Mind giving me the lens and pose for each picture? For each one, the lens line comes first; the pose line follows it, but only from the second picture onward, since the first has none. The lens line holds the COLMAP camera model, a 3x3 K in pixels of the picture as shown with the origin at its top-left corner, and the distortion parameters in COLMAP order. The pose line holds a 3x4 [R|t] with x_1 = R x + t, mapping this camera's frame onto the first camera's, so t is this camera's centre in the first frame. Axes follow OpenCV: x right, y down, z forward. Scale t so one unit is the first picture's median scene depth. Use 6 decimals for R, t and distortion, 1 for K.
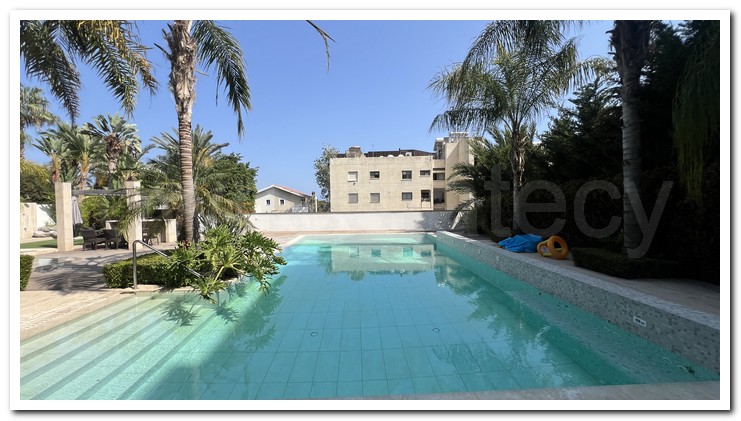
lens RADIAL K [[282.5, 0, 368.0], [0, 282.5, 210.2], [0, 0, 1]] dist [-0.005974, 0.002285]
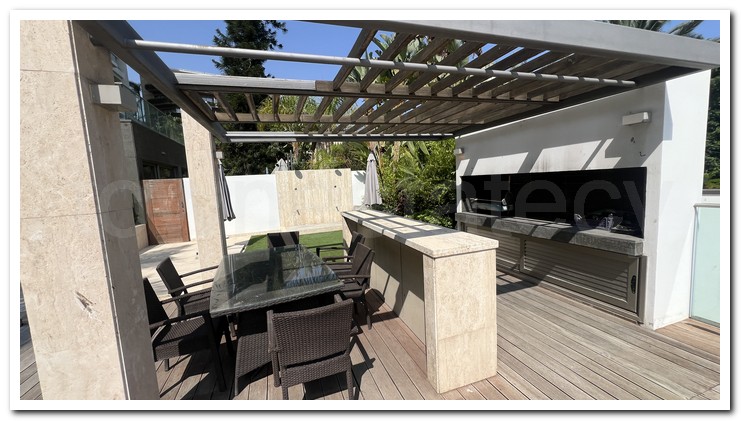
lens RADIAL K [[282.5, 0, 370.1], [0, 282.5, 209.5], [0, 0, 1]] dist [-0.005974, 0.002285]
pose [[0.284362, 0.095771, -0.953921, -0.498288], [0.024478, 0.993948, 0.107087, -0.001051], [0.958404, -0.053802, 0.280297, 0.807964]]
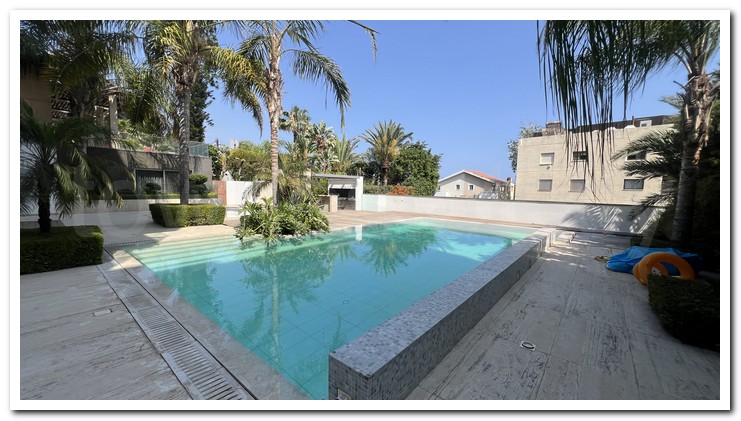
lens RADIAL K [[282.5, 0, 368.9], [0, 282.5, 210.0], [0, 0, 1]] dist [-0.005974, 0.002285]
pose [[0.737569, 0.085979, -0.669776, 0.320687], [-0.052433, 0.996158, 0.070136, -0.002651], [0.673234, -0.016611, 0.739243, 0.087781]]
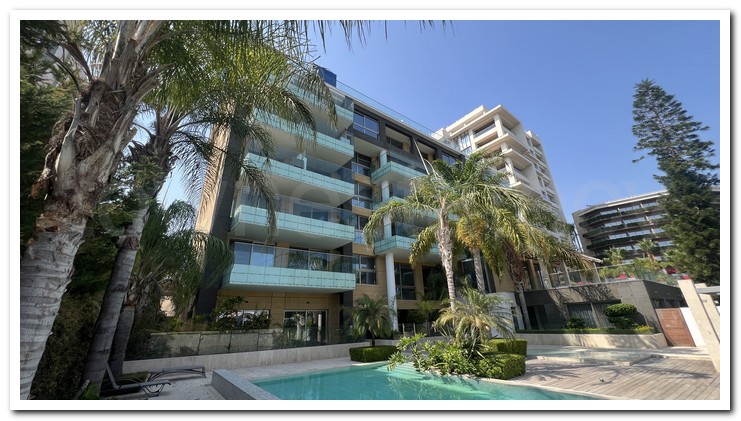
lens RADIAL K [[282.5, 0, 369.3], [0, 282.5, 210.1], [0, 0, 1]] dist [-0.005974, 0.002285]
pose [[-0.834922, -0.169530, -0.523607, 0.309262], [0.024251, 0.939121, -0.342731, -0.020587], [0.549833, -0.298851, -0.779982, 0.884768]]
